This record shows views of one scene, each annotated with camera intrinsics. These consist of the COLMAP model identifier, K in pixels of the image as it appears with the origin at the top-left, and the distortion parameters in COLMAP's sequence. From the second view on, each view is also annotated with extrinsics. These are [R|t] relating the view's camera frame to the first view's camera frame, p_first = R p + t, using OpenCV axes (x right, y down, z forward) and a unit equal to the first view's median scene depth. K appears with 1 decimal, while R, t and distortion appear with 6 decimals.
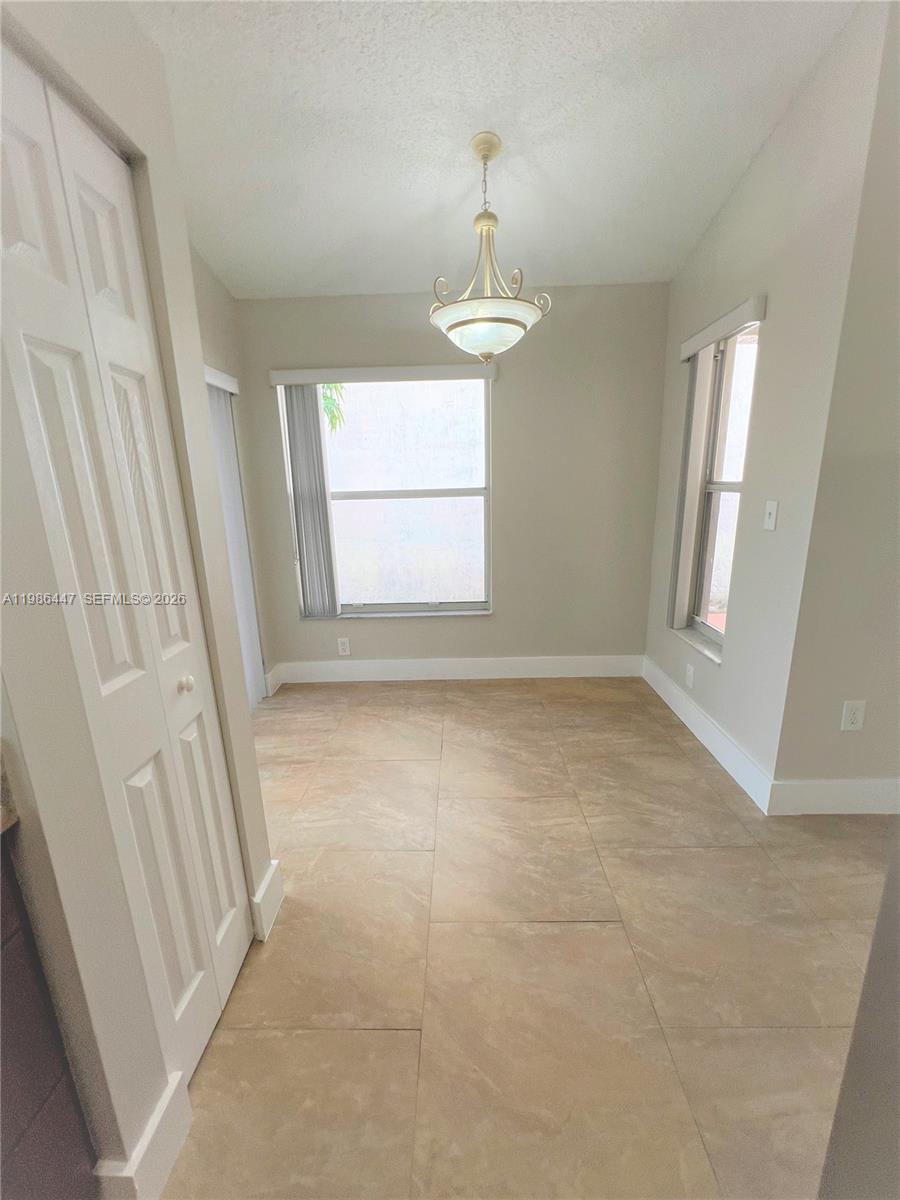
lens RADIAL K [[480.9, 0, 453.8], [0, 480.9, 596.5], [0, 0, 1]] dist [-0.003552, 0.000807]
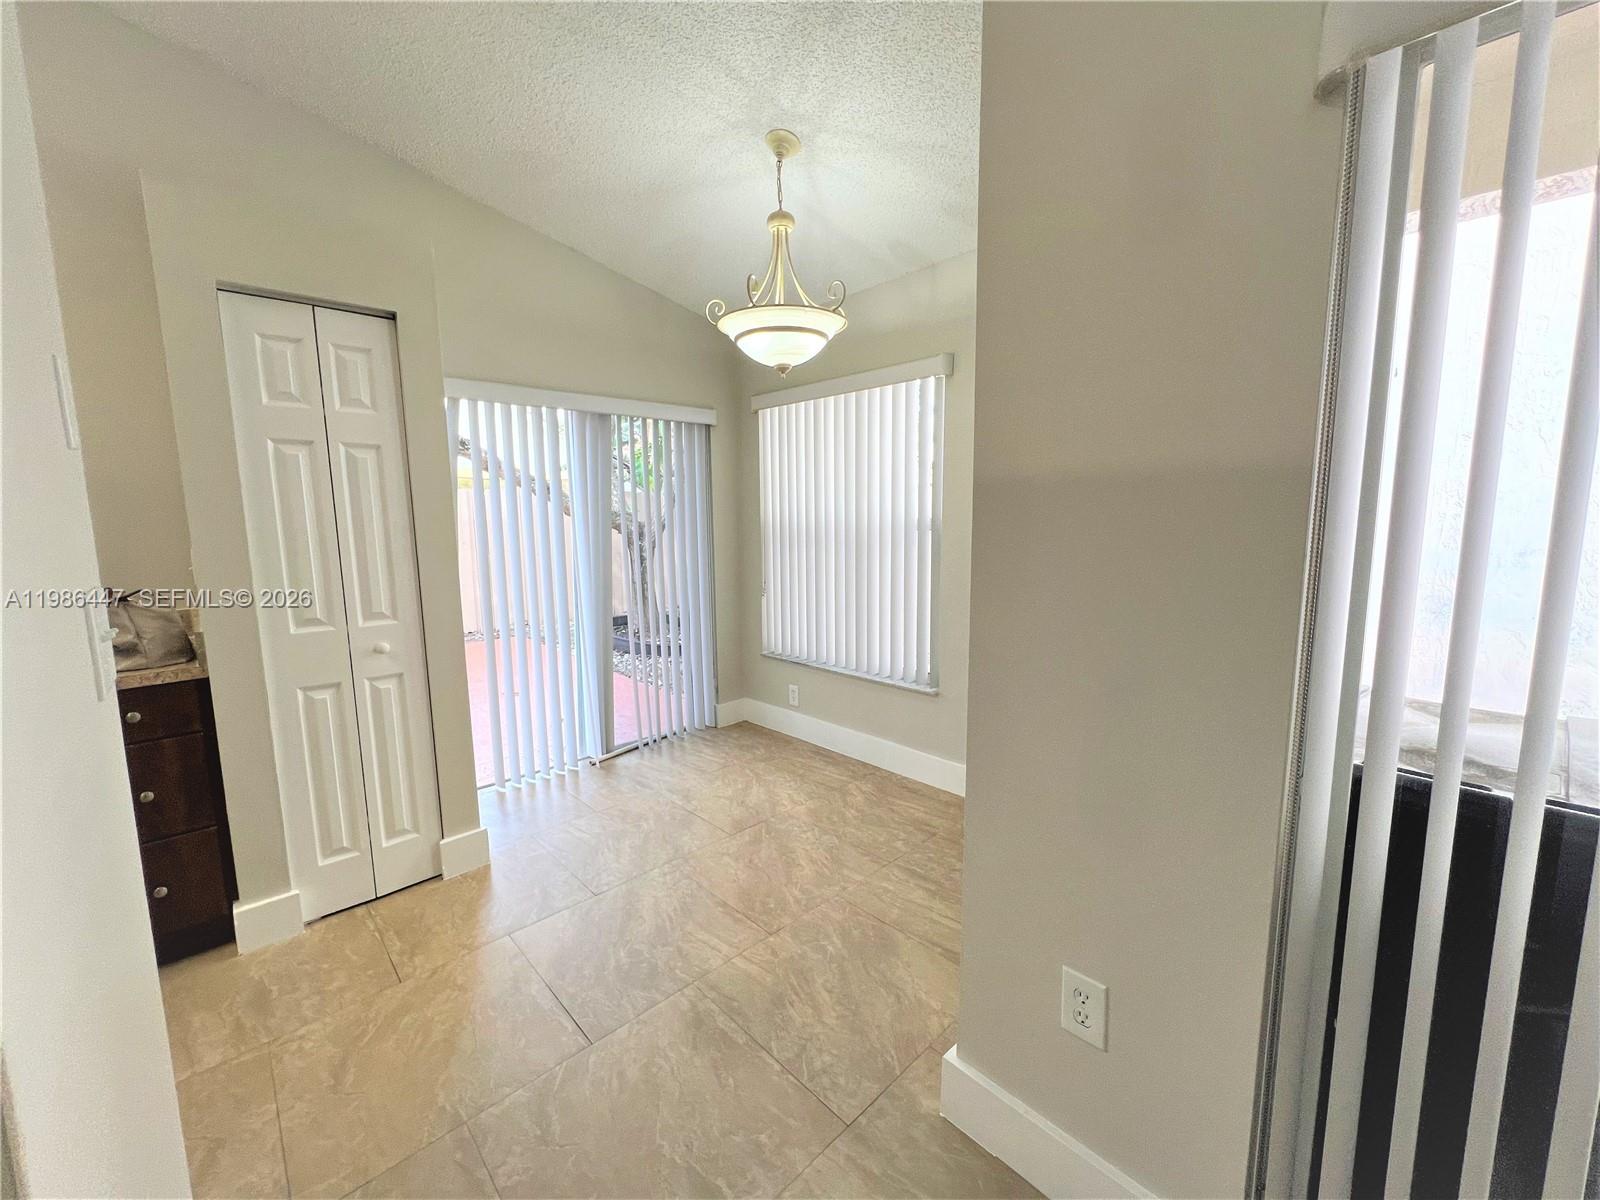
lens RADIAL K [[641.2, 0, 797.3], [0, 641.2, 574.1], [0, 0, 1]] dist [-0.003552, 0.000807]
pose [[0.698135, 0.082677, -0.711177, 0.964509], [-0.167707, 0.984559, -0.050173, -0.089512], [0.696047, 0.154297, 0.701221, 0.257962]]
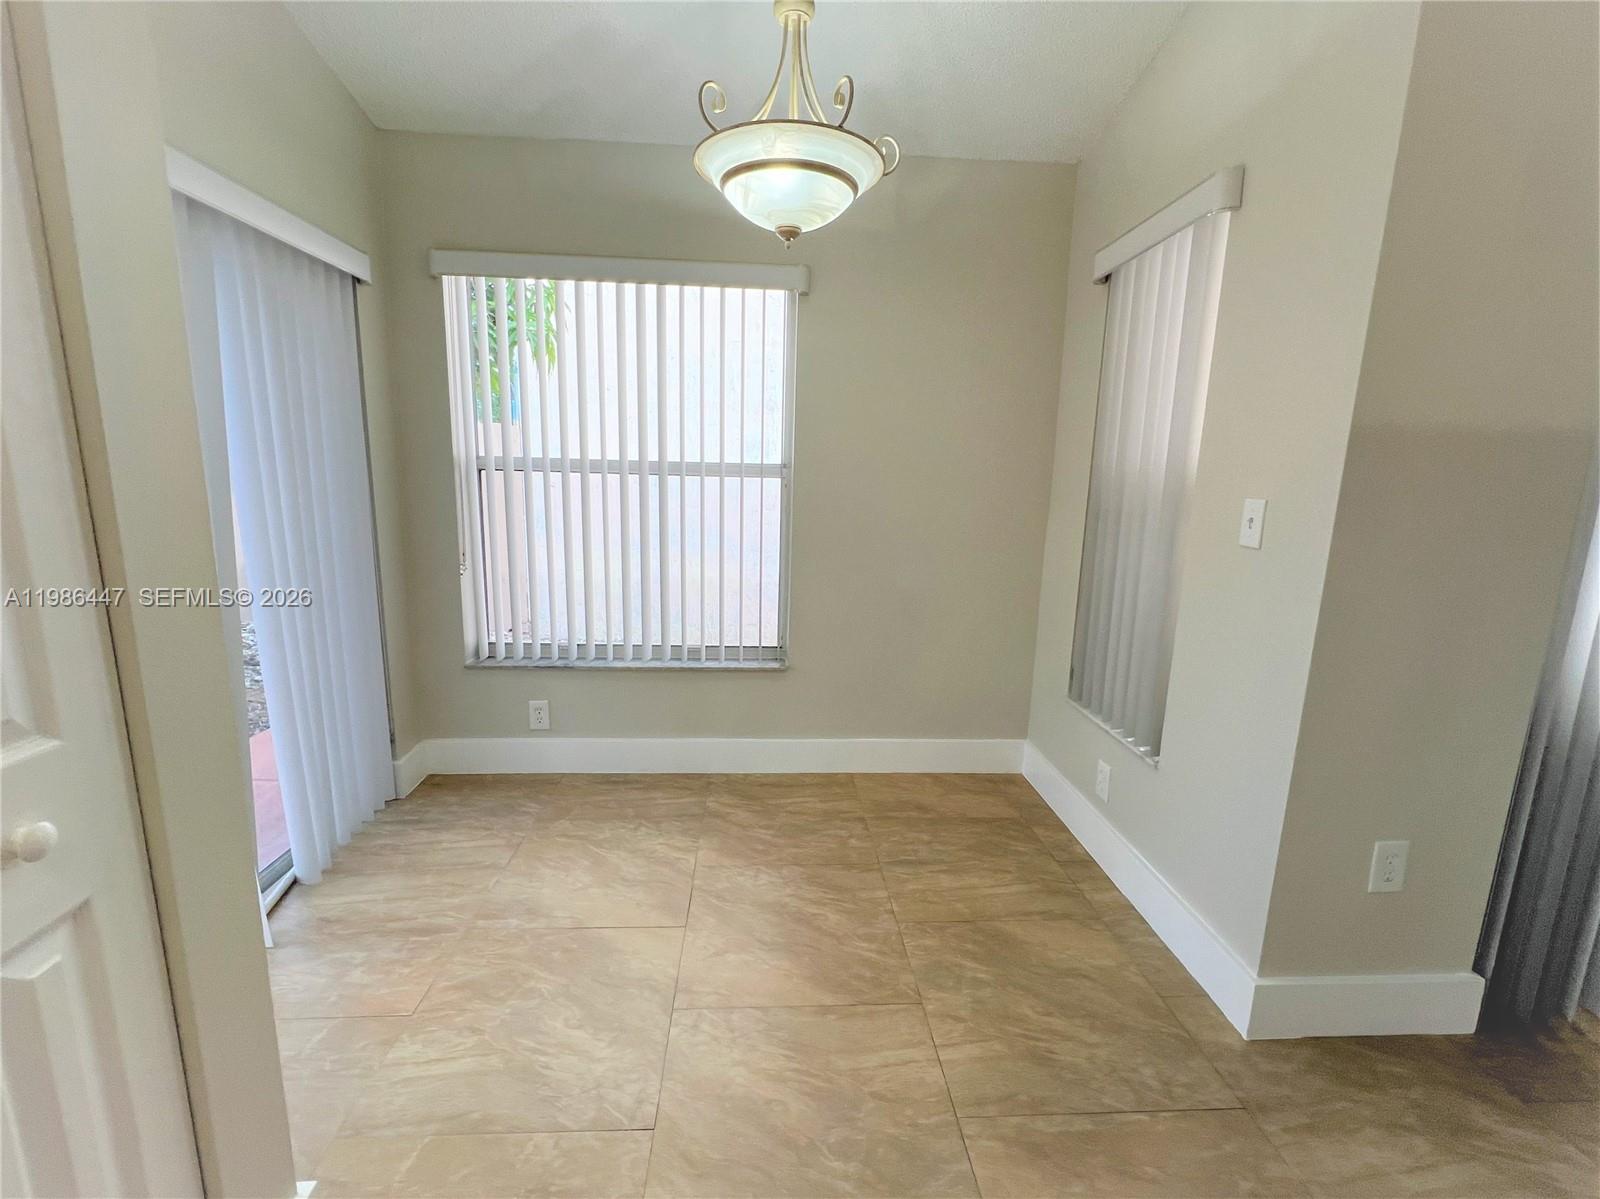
lens RADIAL K [[686.0, 0, 800.2], [0, 686.0, 589.2], [0, 0, 1]] dist [-0.002729, 0.000457]
pose [[0.995723, 0.038904, 0.083803, 0.028629], [-0.033473, 0.997306, -0.065265, -0.010832], [-0.086117, 0.062181, 0.994343, 0.187678]]
